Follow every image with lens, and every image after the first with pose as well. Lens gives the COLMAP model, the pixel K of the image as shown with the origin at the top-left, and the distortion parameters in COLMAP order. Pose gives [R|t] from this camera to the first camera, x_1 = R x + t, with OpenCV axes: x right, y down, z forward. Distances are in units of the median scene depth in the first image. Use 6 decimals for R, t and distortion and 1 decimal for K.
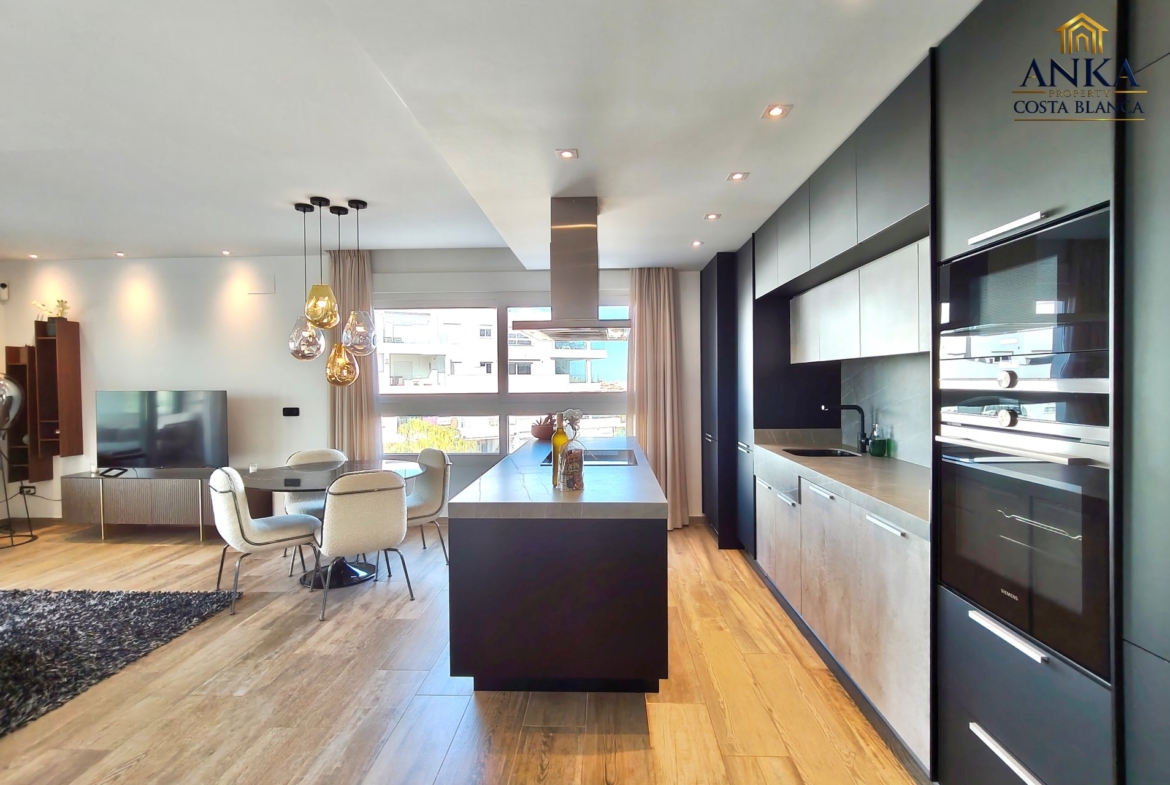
lens RADIAL K [[552.5, 0, 588.7], [0, 552.5, 391.0], [0, 0, 1]] dist [-0.003136, -0.001431]
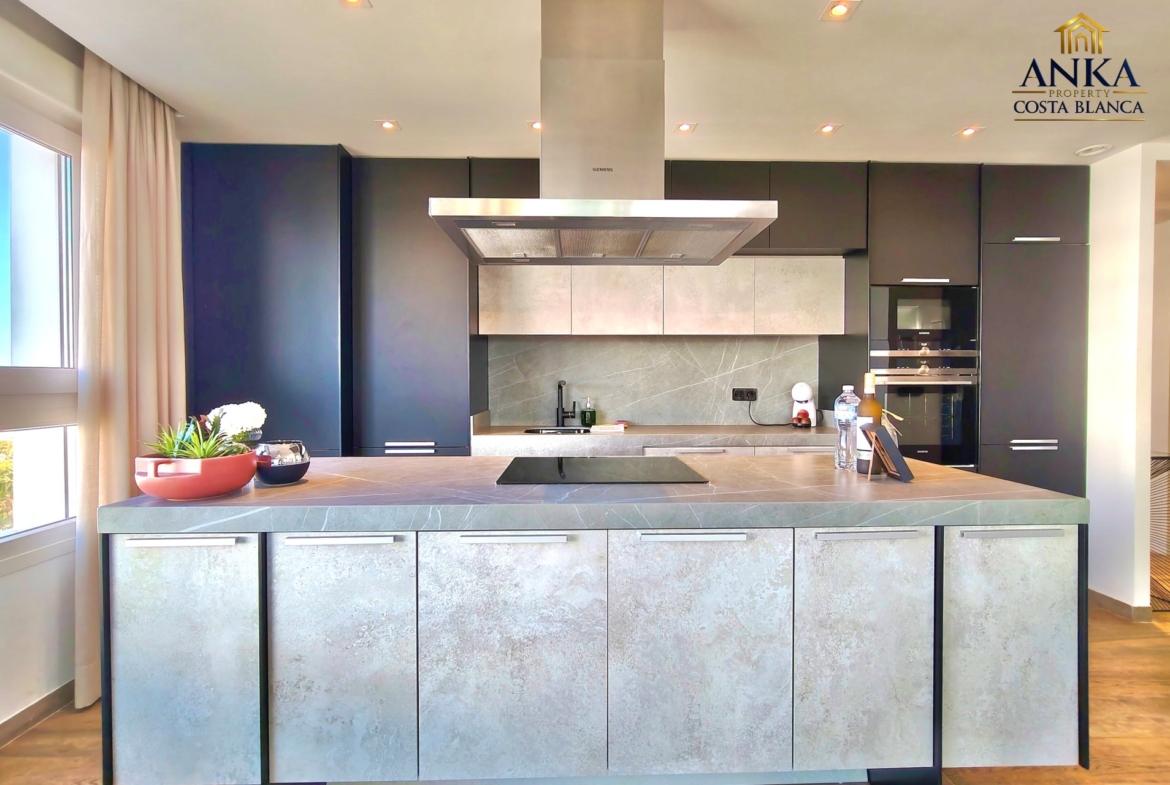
lens RADIAL K [[552.5, 0, 588.7], [0, 552.5, 391.0], [0, 0, 1]] dist [-0.003136, -0.001431]
pose [[-0.067347, -0.009820, 0.997681, -0.517967], [0.021497, 0.999705, 0.011291, 0.032453], [-0.997498, 0.022207, -0.067116, 0.983643]]
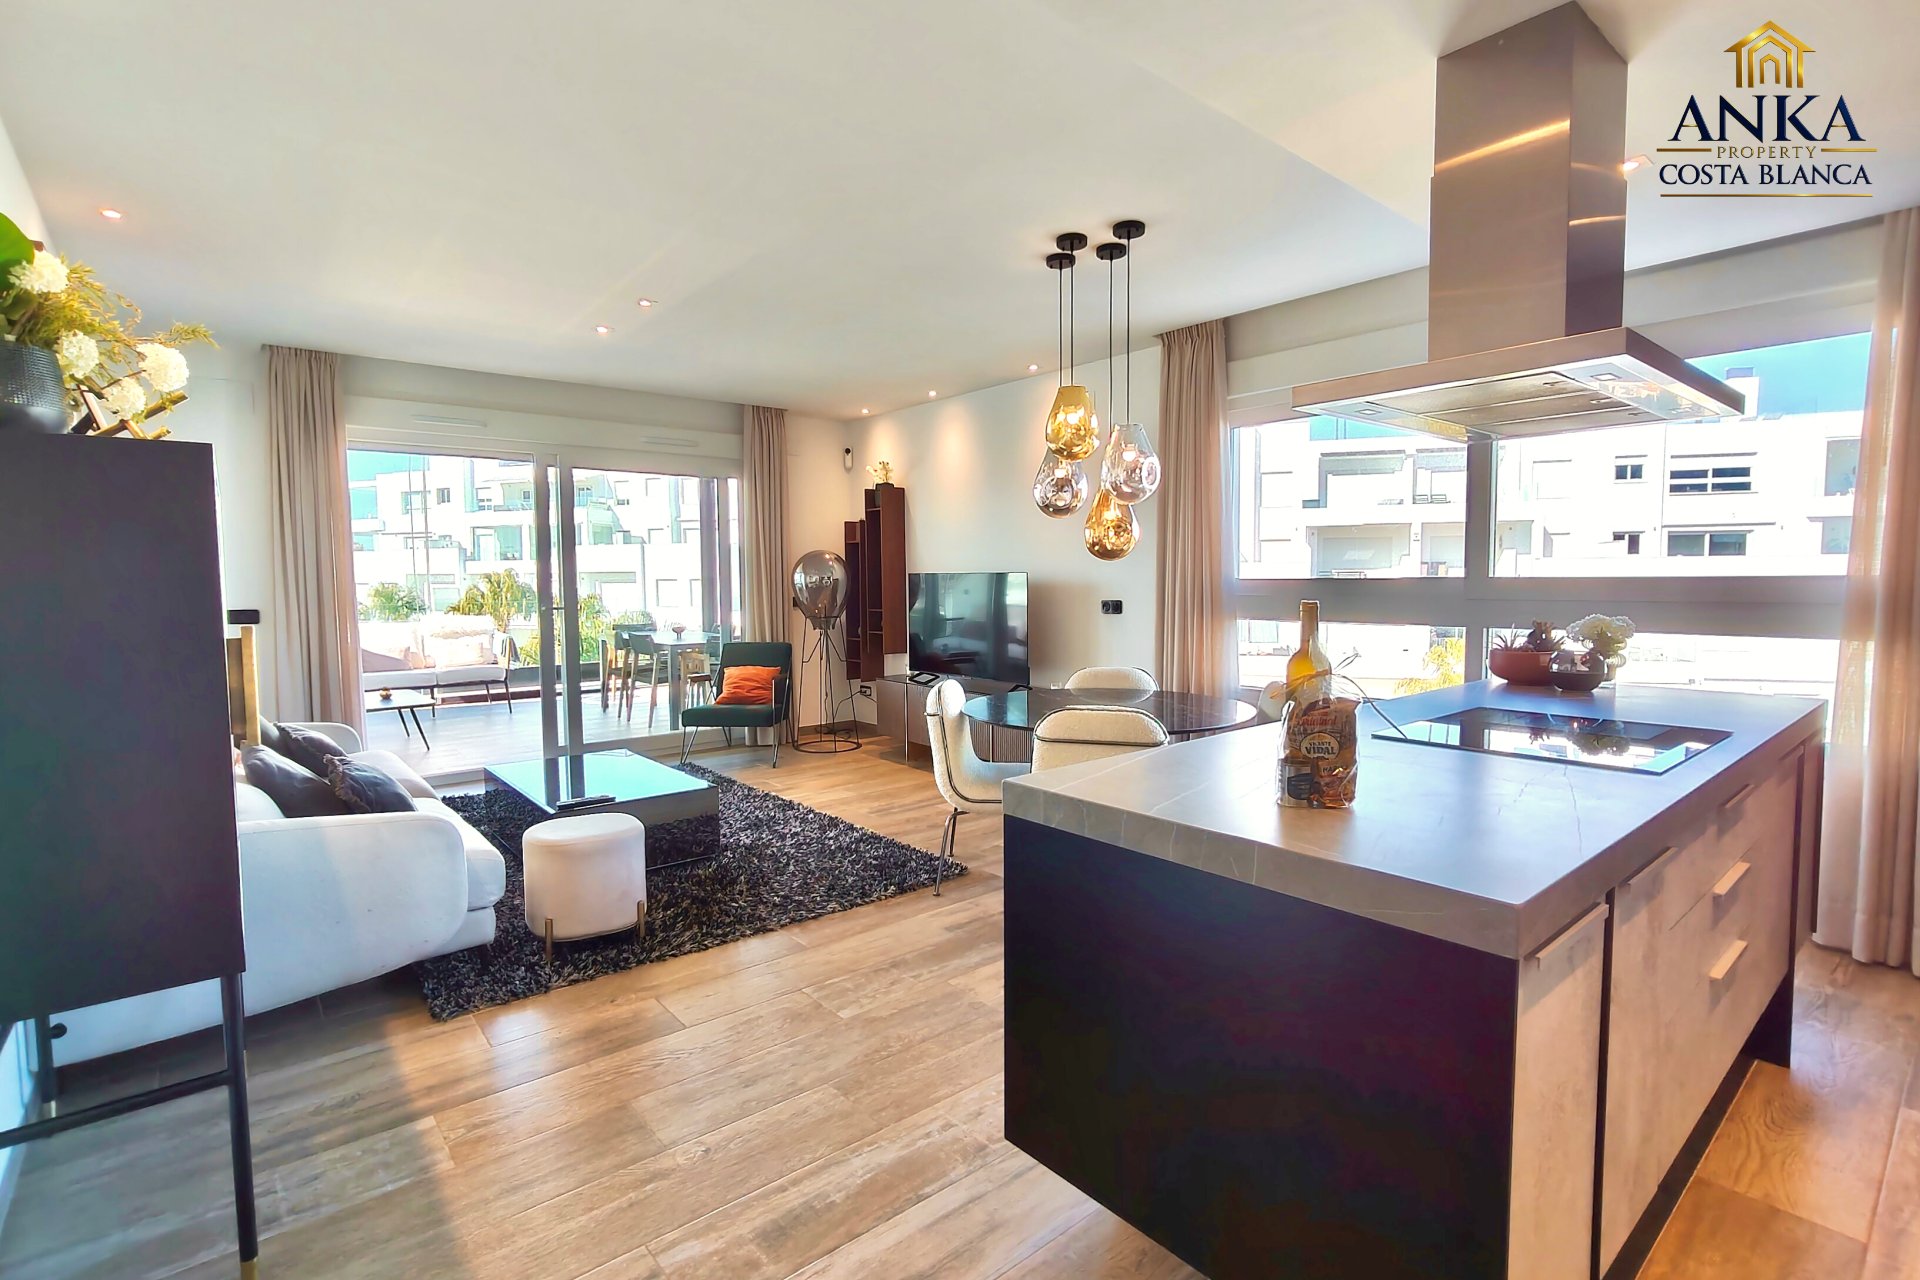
lens RADIAL K [[898.6, 0, 967.4], [0, 898.6, 636.4], [0, 0, 1]] dist [-0.008123, -0.000696]
pose [[0.673225, 0.051006, -0.737676, 0.171671], [-0.011533, 0.998221, 0.058496, 0.020795], [0.739348, -0.030873, 0.672616, 0.281955]]
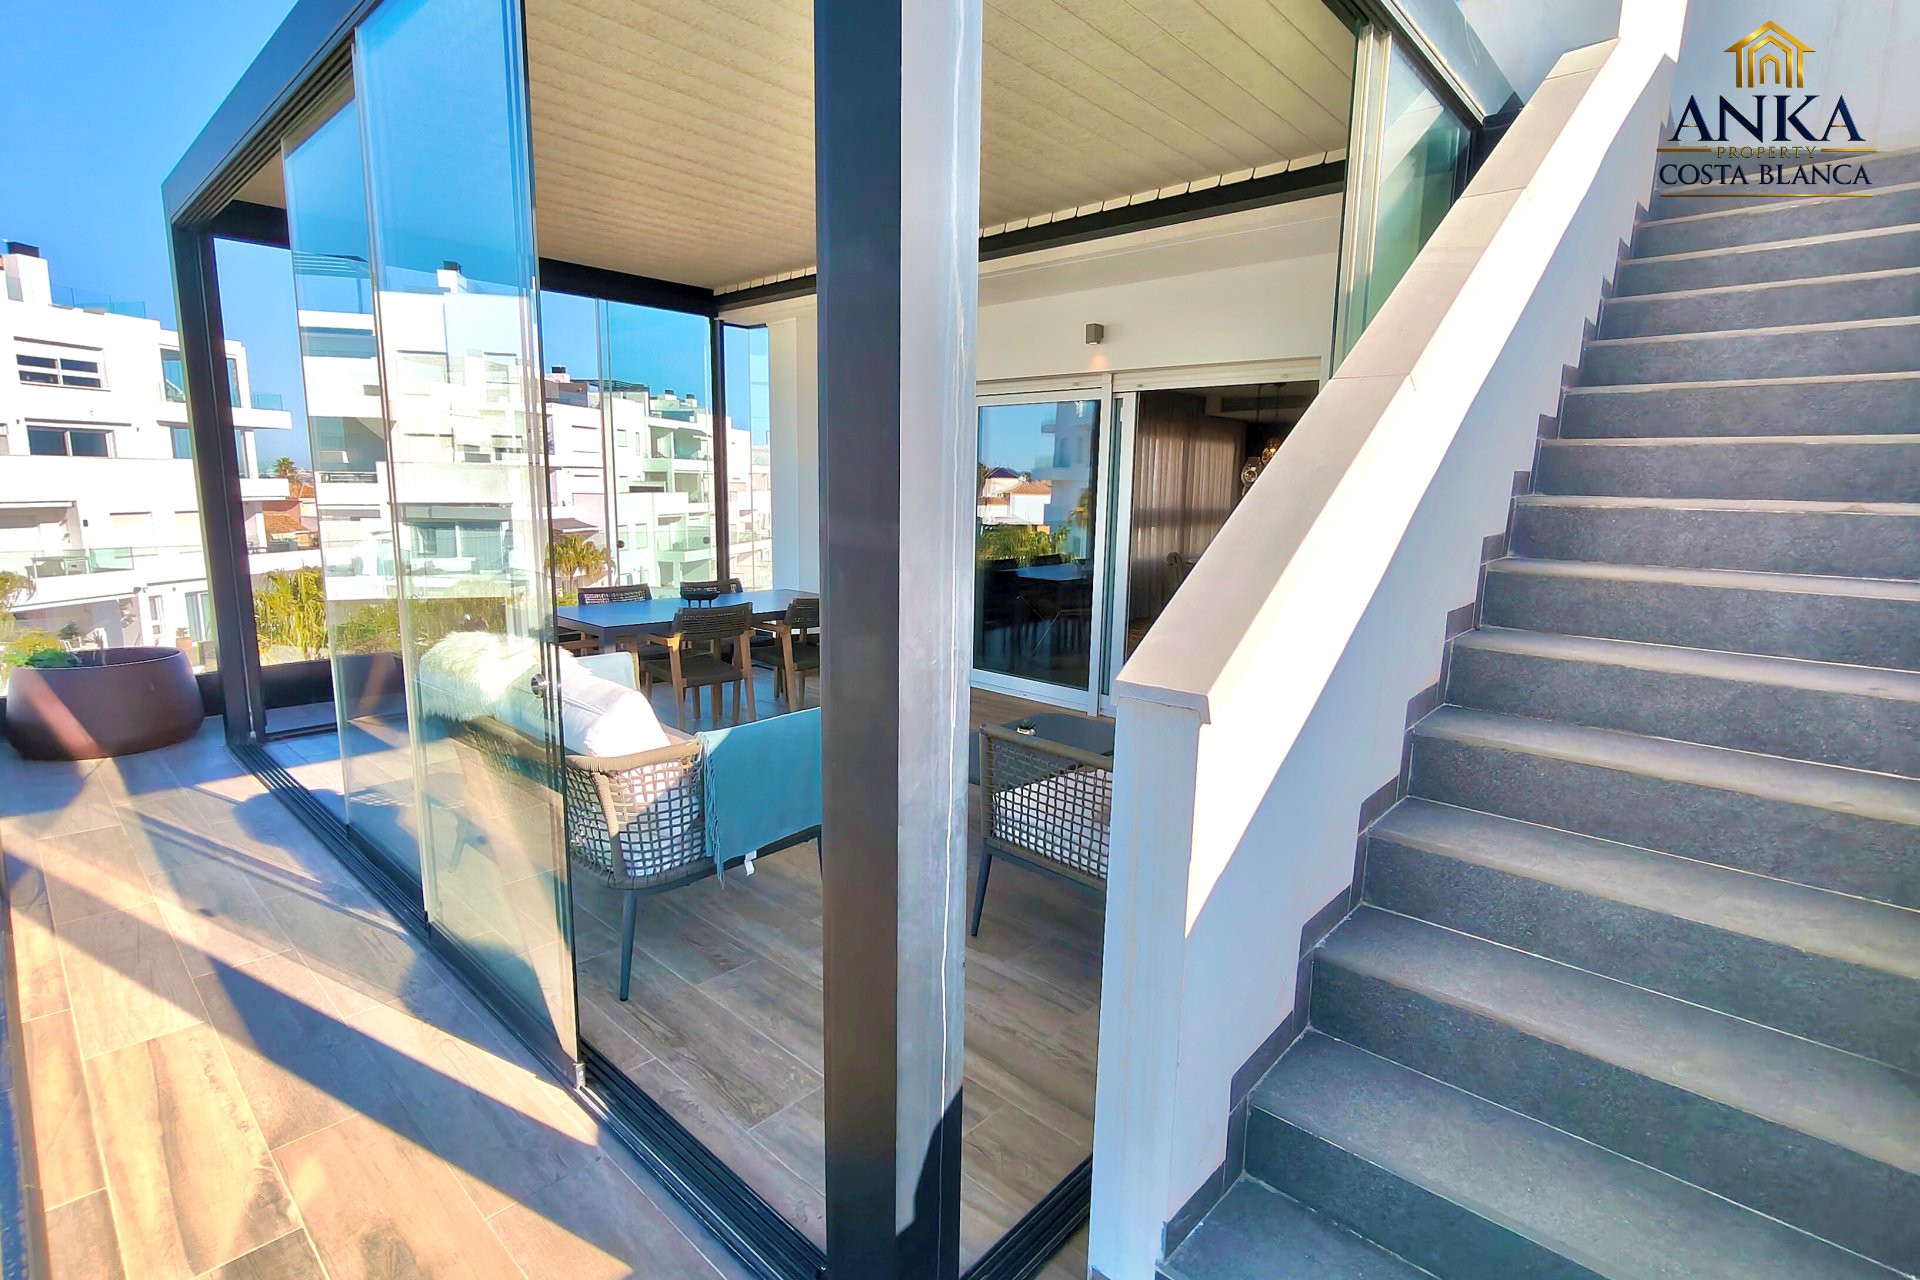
lens RADIAL K [[906.6, 0, 966.1], [0, 906.6, 637.5], [0, 0, 1]] dist [-0.003136, -0.001431]
pose [[0.644478, -0.108671, 0.756861, -3.213409], [-0.009096, 0.988689, 0.149703, -0.016164], [-0.764569, -0.103365, 0.636200, -0.021523]]
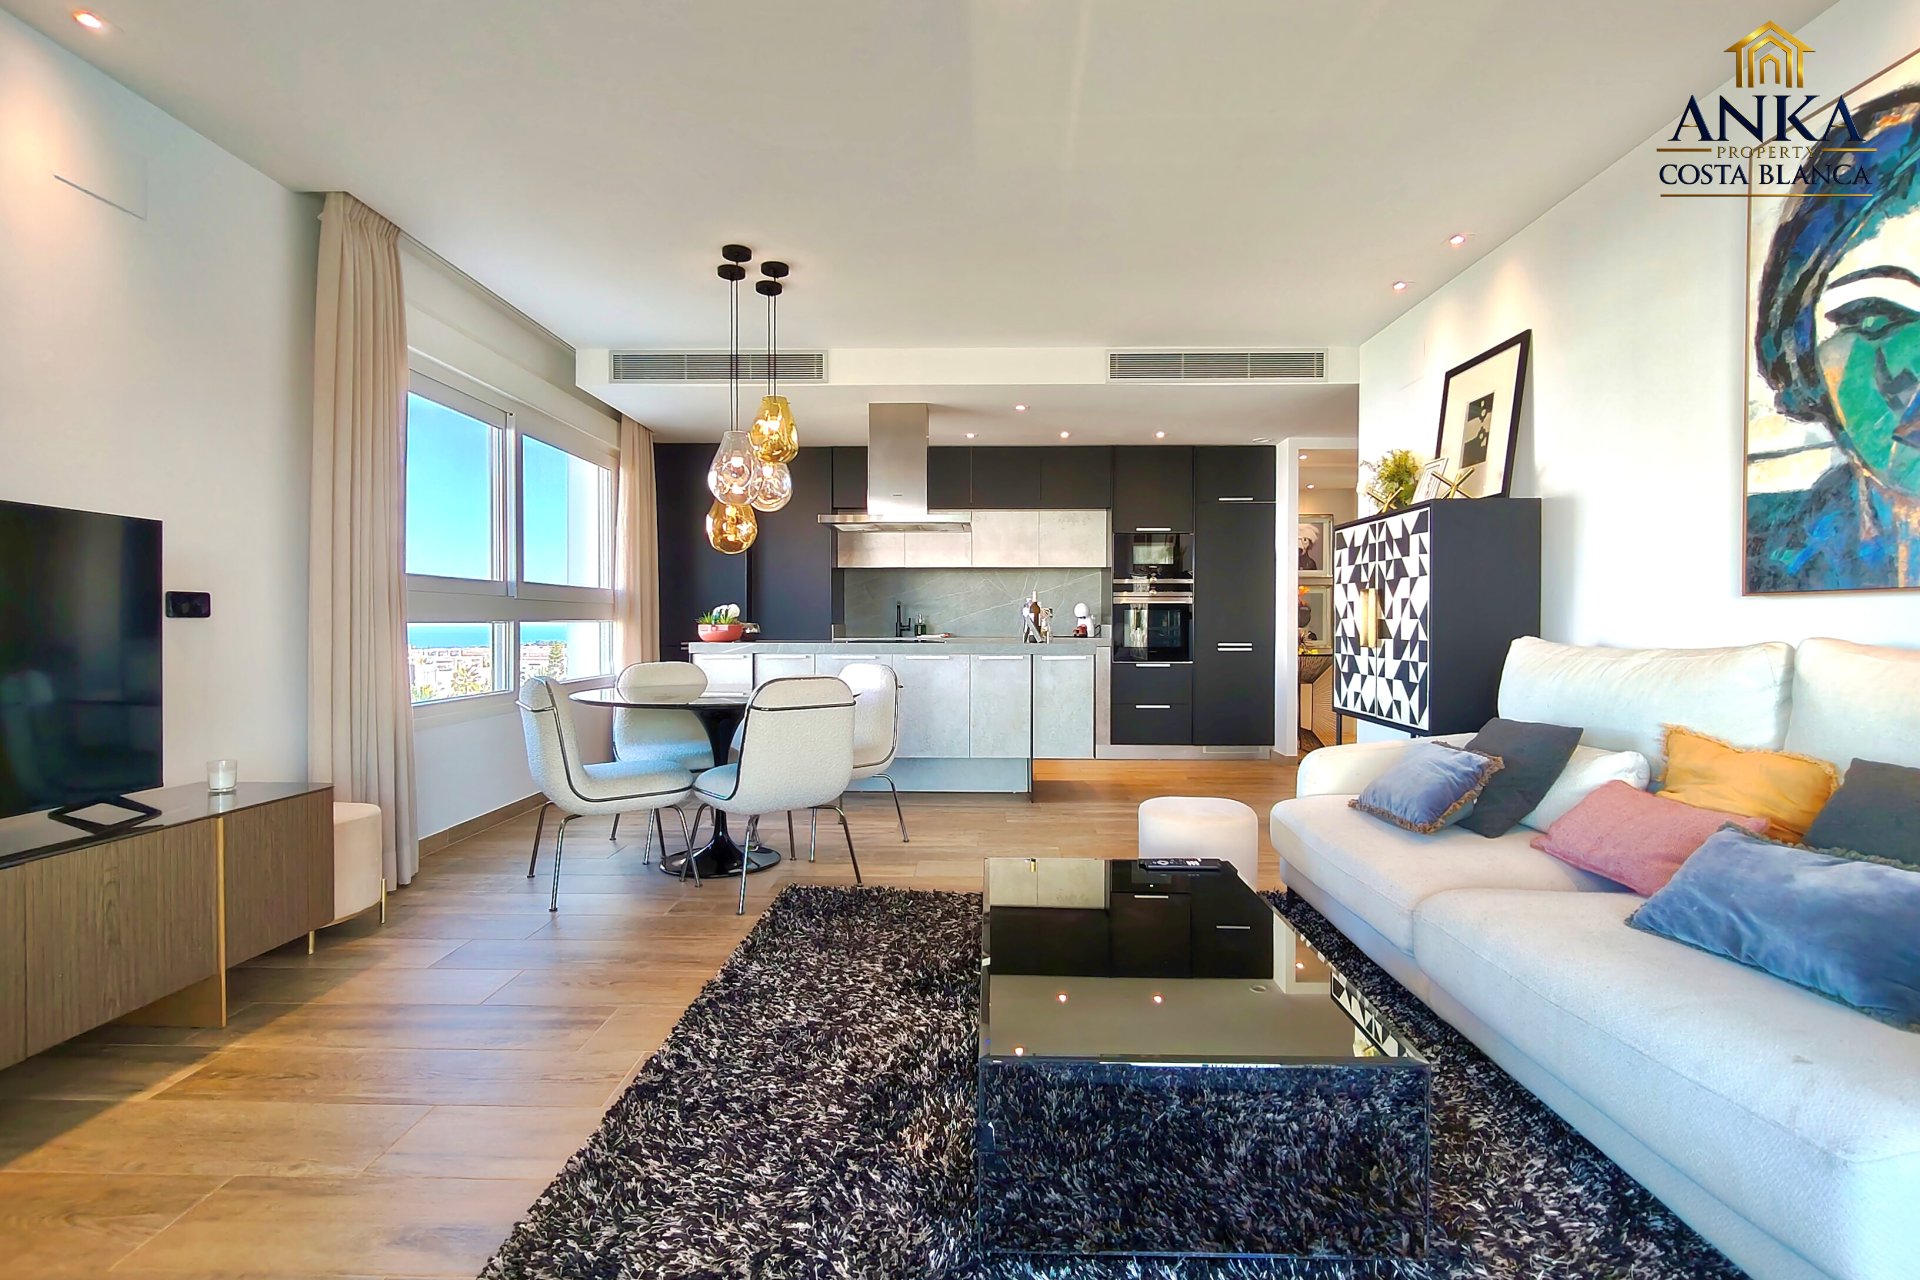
lens RADIAL K [[906.6, 0, 966.1], [0, 906.6, 637.5], [0, 0, 1]] dist [-0.003136, -0.001431]
pose [[-0.018887, -0.006777, 0.999799, -1.667971], [0.018575, 0.999802, 0.007128, 0.096285], [-0.999649, 0.018706, -0.018757, 0.849946]]
